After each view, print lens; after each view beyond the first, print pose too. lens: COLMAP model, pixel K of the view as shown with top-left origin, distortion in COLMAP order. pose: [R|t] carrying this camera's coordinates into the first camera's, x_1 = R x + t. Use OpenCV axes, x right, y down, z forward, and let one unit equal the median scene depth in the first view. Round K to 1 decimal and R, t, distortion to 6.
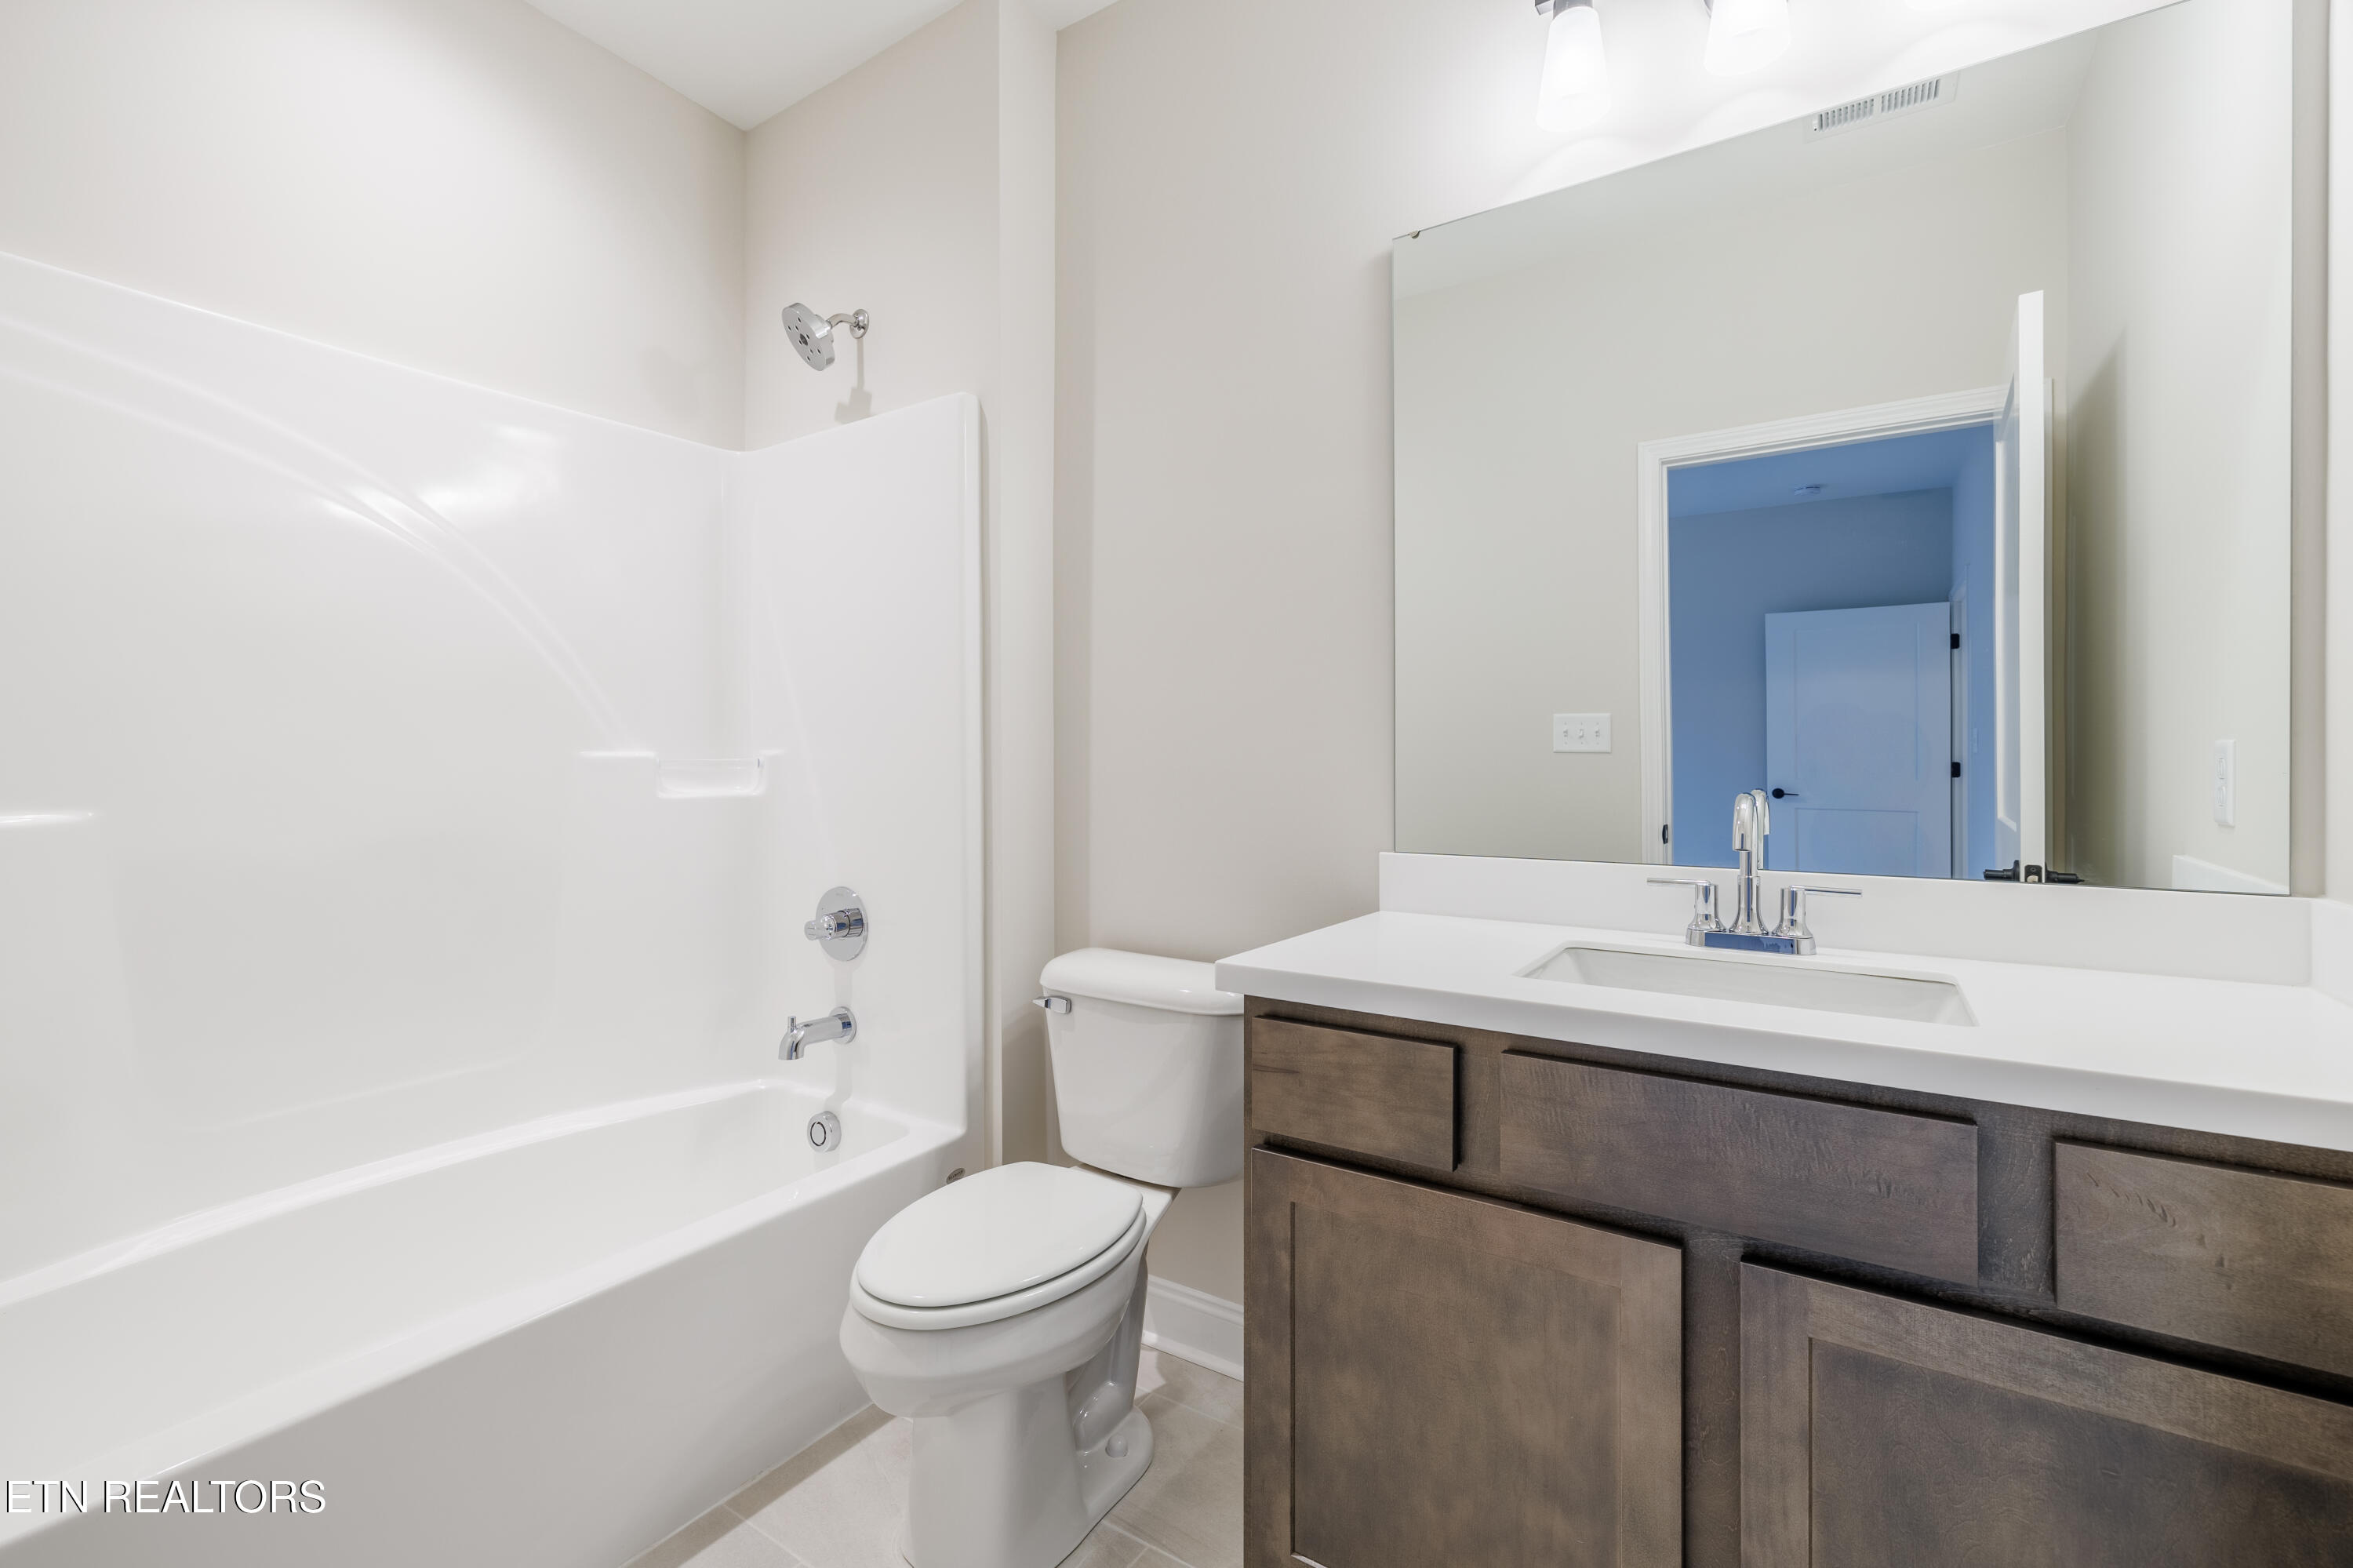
lens RADIAL K [[980.4, 0, 1168.5], [0, 980.4, 781.4], [0, 0, 1]] dist [0.000344, 0.001452]
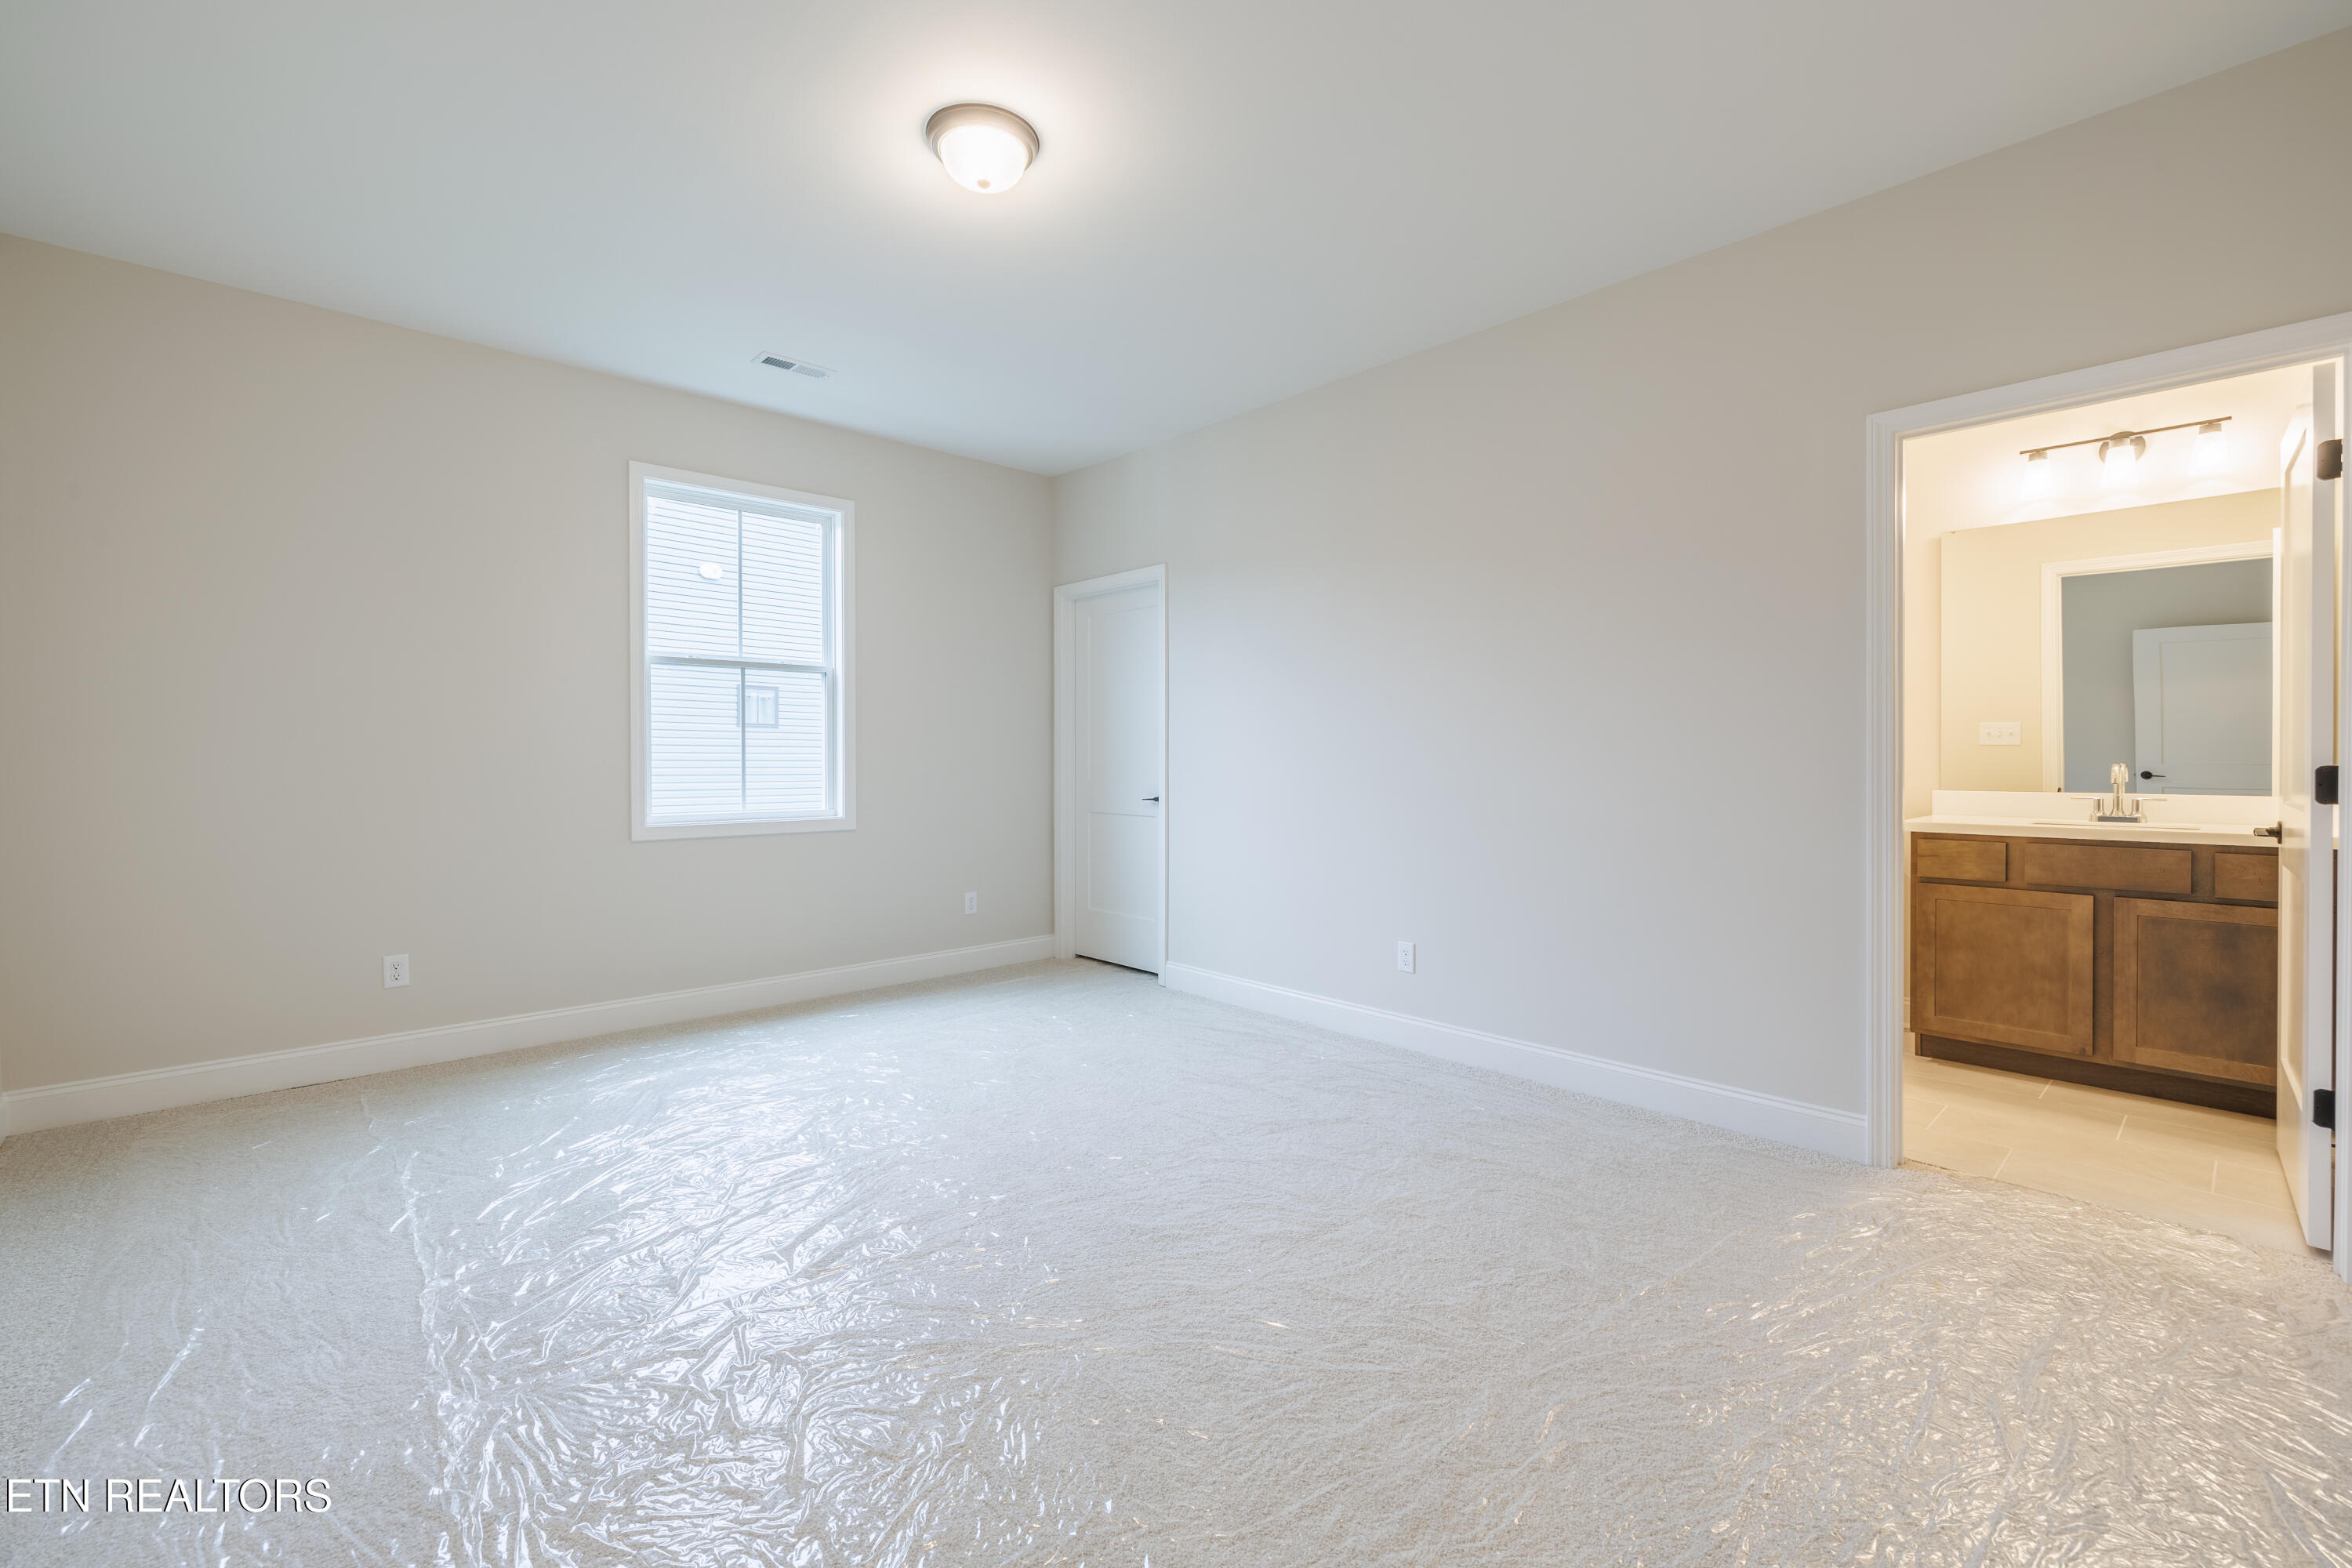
lens RADIAL K [[980.0, 0, 1184.1], [0, 980.0, 772.5], [0, 0, 1]] dist [0.000344, 0.001452]
pose [[0.974915, 0.003558, -0.222549, -1.636826], [-0.002158, 0.999976, 0.006534, 0.031467], [0.222567, -0.005890, 0.974900, -2.749637]]
